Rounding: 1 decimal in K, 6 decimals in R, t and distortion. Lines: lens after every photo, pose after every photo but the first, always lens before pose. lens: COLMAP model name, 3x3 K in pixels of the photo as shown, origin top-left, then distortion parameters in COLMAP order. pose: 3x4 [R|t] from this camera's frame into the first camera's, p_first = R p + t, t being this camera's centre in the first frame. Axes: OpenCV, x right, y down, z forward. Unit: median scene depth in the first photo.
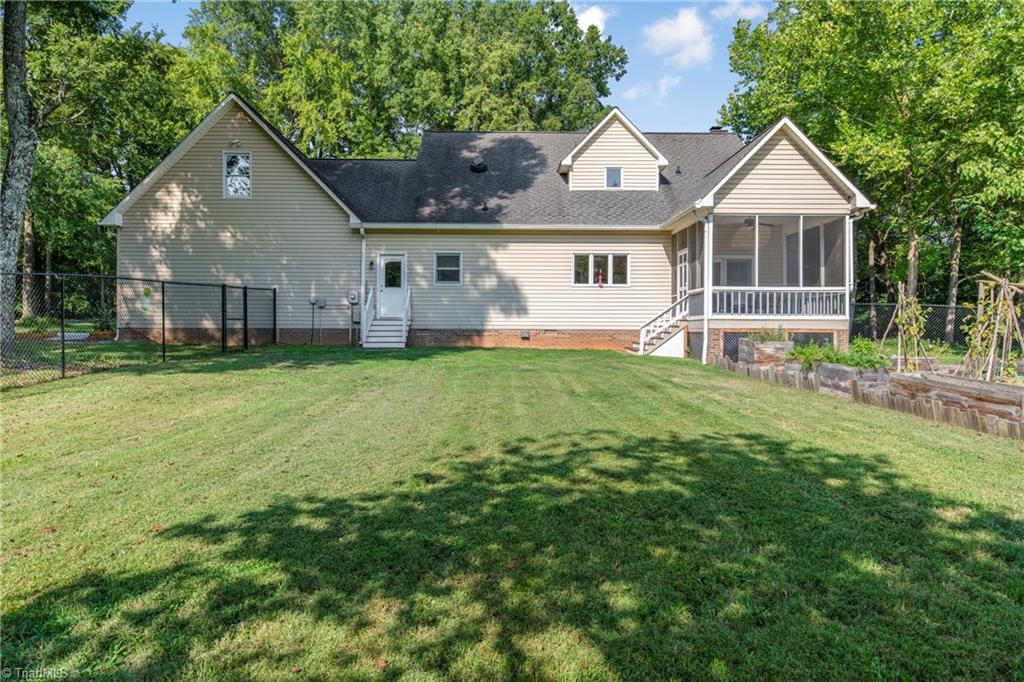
lens RADIAL K [[626.0, 0, 509.5], [0, 626.0, 334.7], [0, 0, 1]] dist [0.017098, 0.000602]
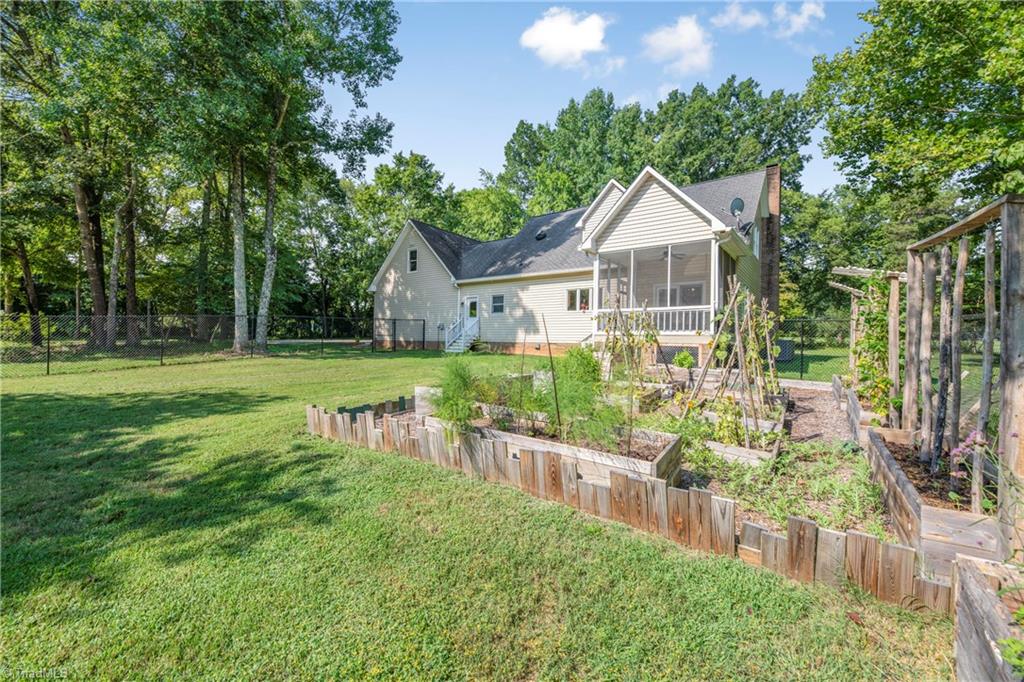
lens RADIAL K [[425.0, 0, 507.6], [0, 425.0, 343.0], [0, 0, 1]] dist [0.014886, -0.000414]
pose [[0.790730, 0.006901, -0.612126, 0.586696], [-0.017373, 0.999787, -0.011170, 0.004226], [0.611918, 0.019467, 0.790681, 0.159643]]
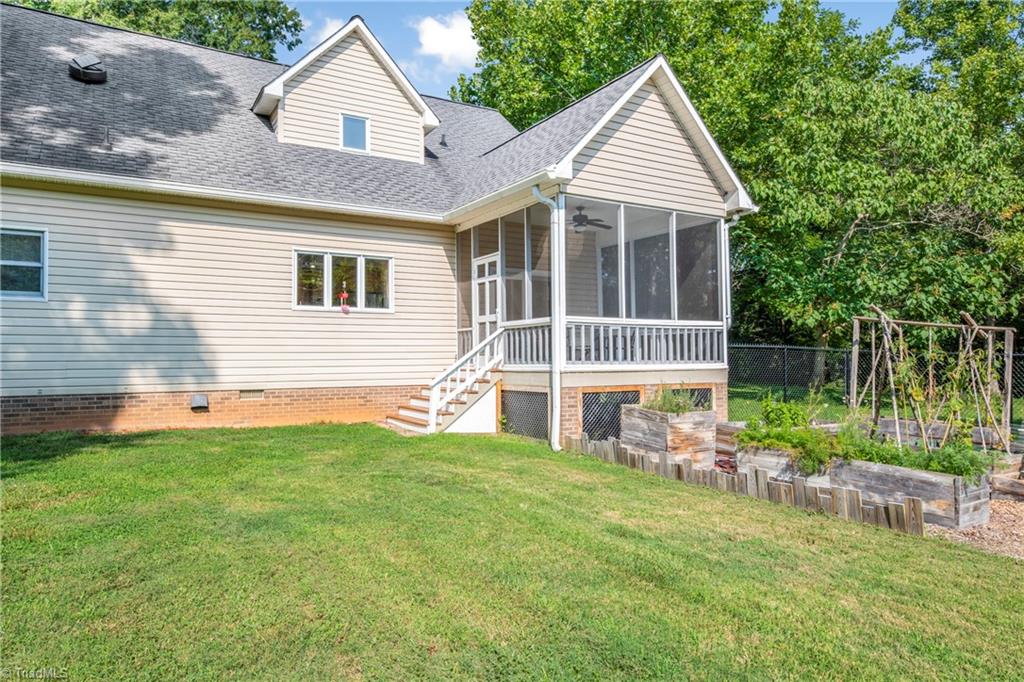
lens RADIAL K [[671.9, 0, 513.9], [0, 671.9, 343.1], [0, 0, 1]] dist [0.006511, -0.003304]
pose [[0.861844, 0.001717, 0.507171, -0.032217], [0.015669, 0.999427, -0.030010, -0.027319], [-0.506932, 0.033811, 0.861323, 0.396825]]
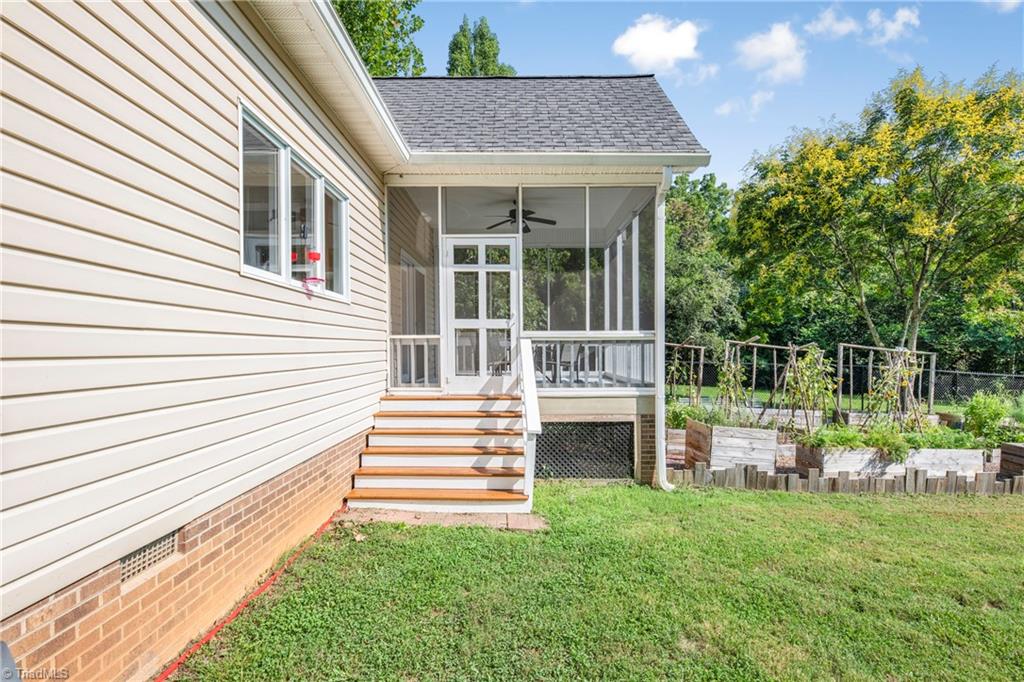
lens RADIAL K [[461.1, 0, 512.8], [0, 461.1, 362.8], [0, 0, 1]] dist [0.000774, -0.000523]
pose [[0.015438, -0.030283, 0.999422, -0.041638], [0.014394, 0.999444, 0.030062, -0.052493], [-0.999777, 0.013921, 0.015865, 0.916625]]
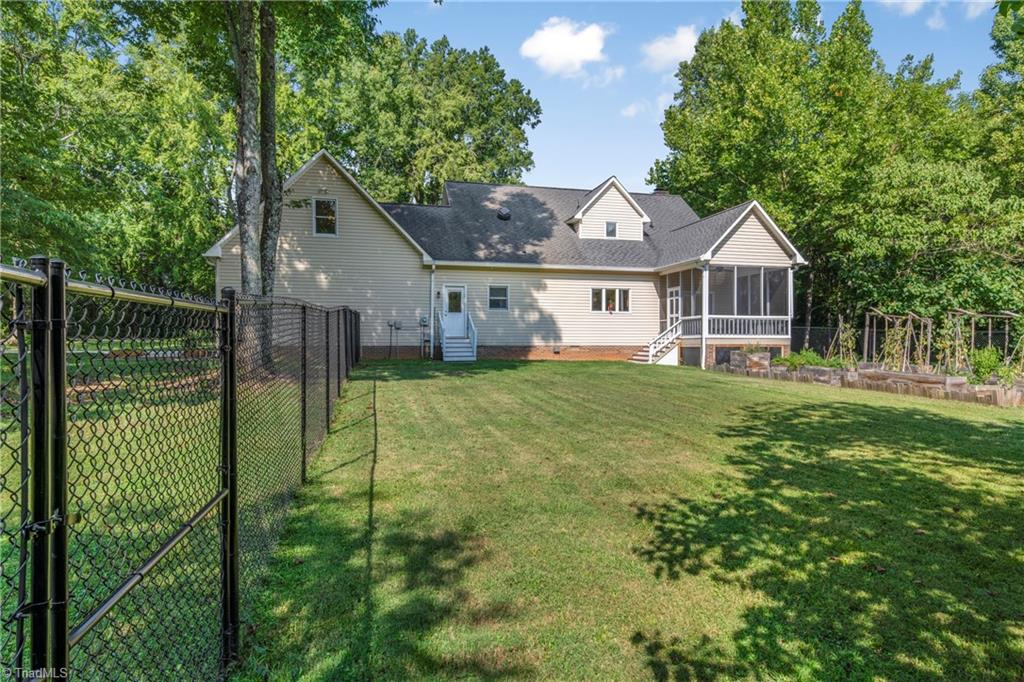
lens RADIAL K [[612.7, 0, 507.5], [0, 612.7, 349.9], [0, 0, 1]] dist [0.024571, 0.001645]
pose [[0.972073, -0.006483, 0.234588, -0.372644], [0.006876, 0.999976, -0.000861, 0.000529], [-0.234577, 0.002450, 0.972095, -0.210987]]
